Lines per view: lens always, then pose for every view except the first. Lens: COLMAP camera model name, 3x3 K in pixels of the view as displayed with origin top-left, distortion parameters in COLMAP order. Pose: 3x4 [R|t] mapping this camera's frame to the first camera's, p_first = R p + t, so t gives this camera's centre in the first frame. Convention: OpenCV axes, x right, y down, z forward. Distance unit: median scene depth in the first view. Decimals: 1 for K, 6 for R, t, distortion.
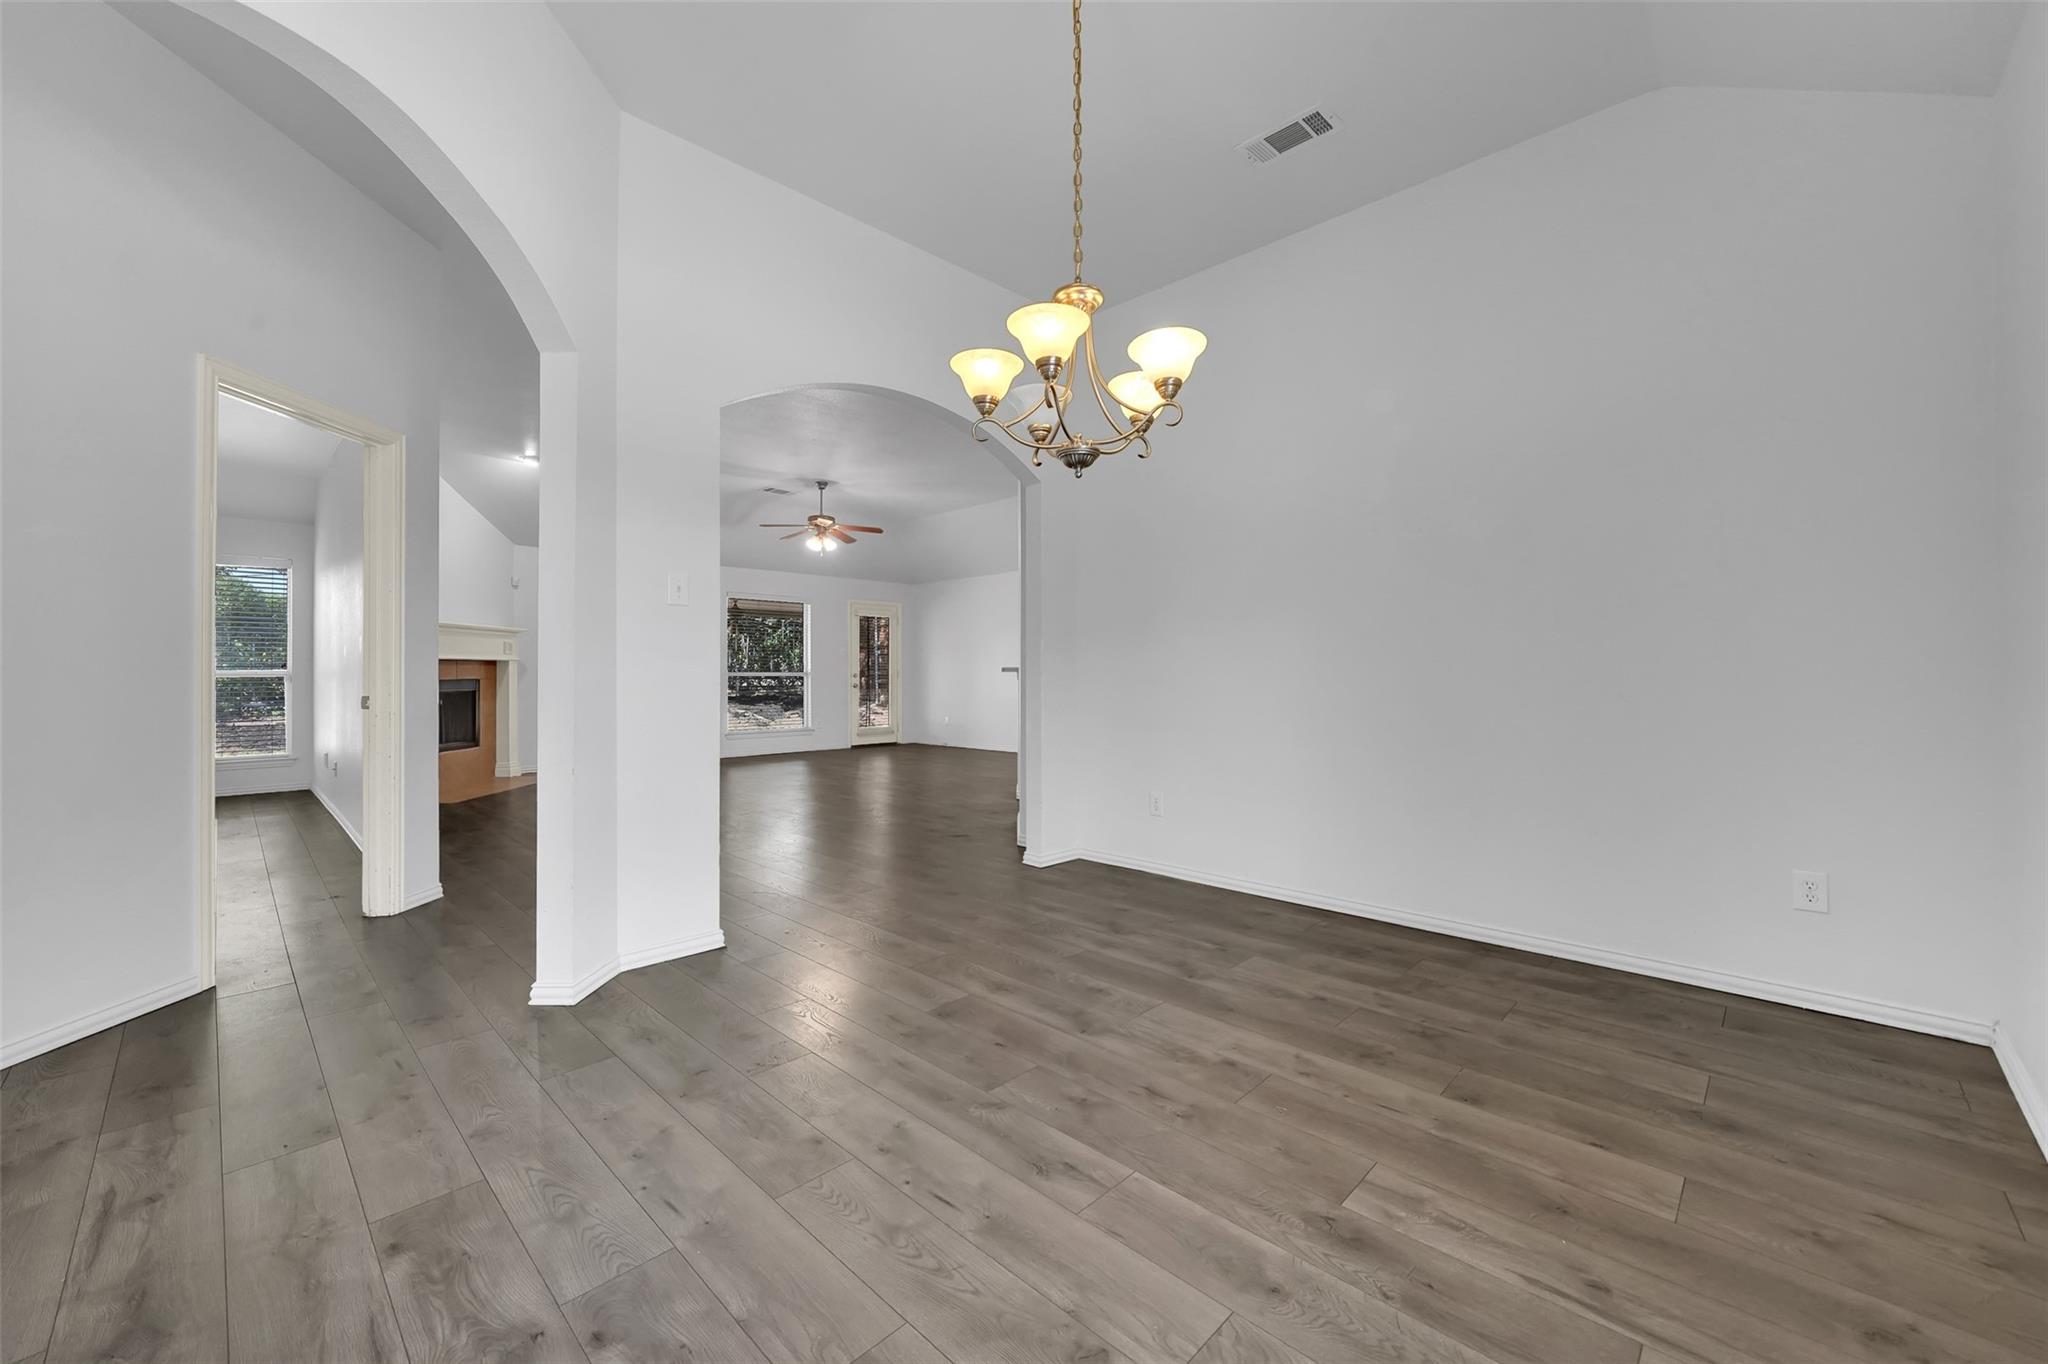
lens RADIAL K [[802.8, 0, 1014.2], [0, 802.8, 679.6], [0, 0, 1]] dist [-0.008083, 0.000571]
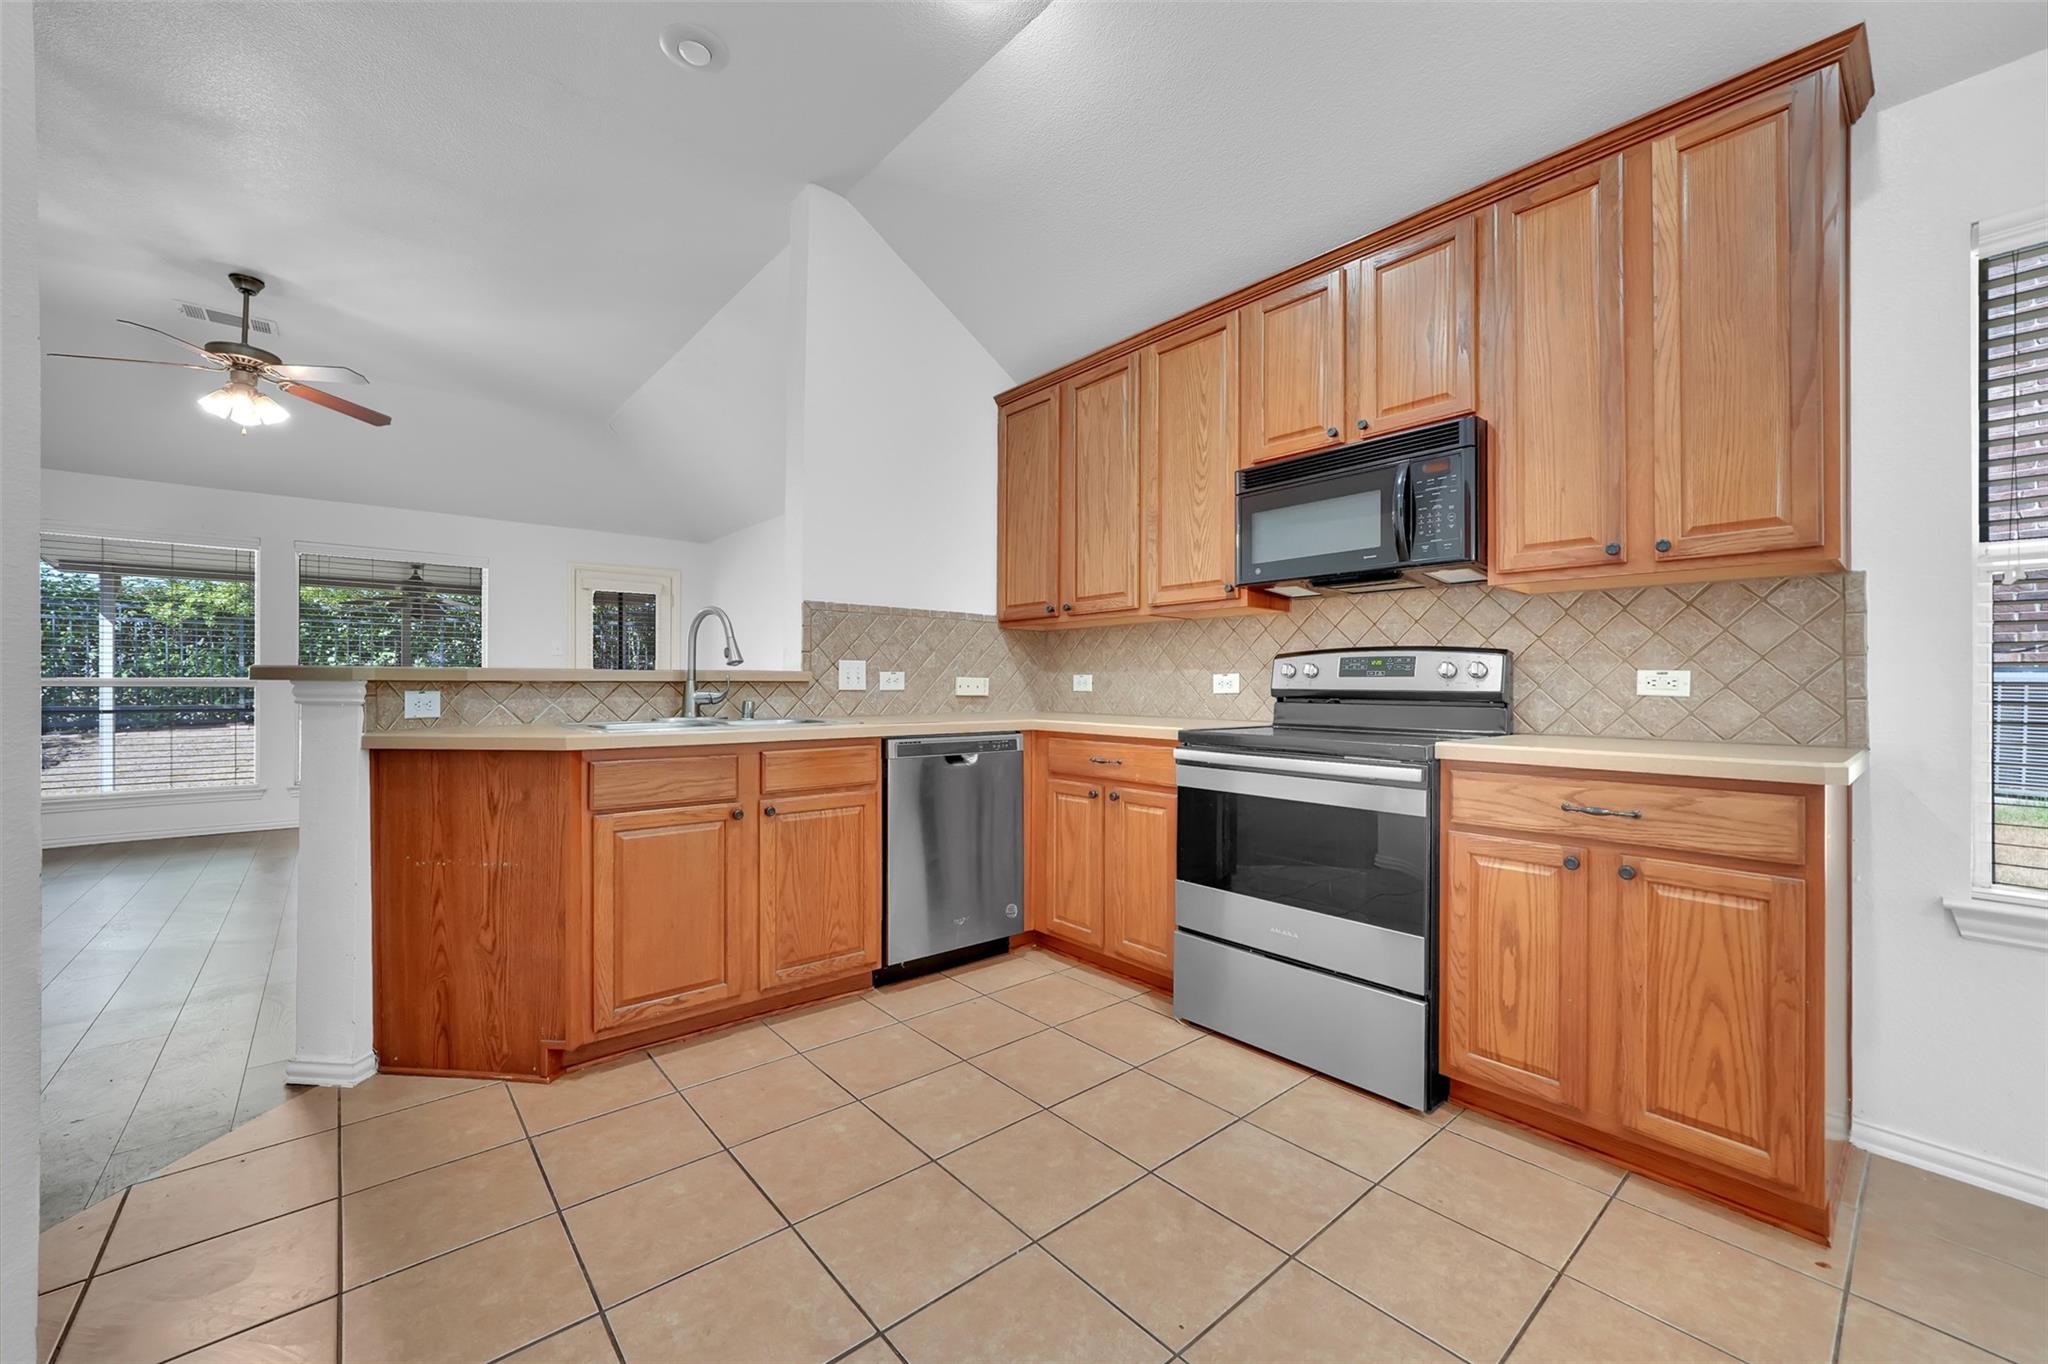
lens RADIAL K [[802.8, 0, 1014.2], [0, 802.8, 679.6], [0, 0, 1]] dist [-0.008083, 0.000571]
pose [[0.995560, 0.005684, -0.093962, 0.258451], [-0.006760, 0.999915, -0.011142, -0.006570], [0.093890, 0.011728, 0.995513, 0.582450]]
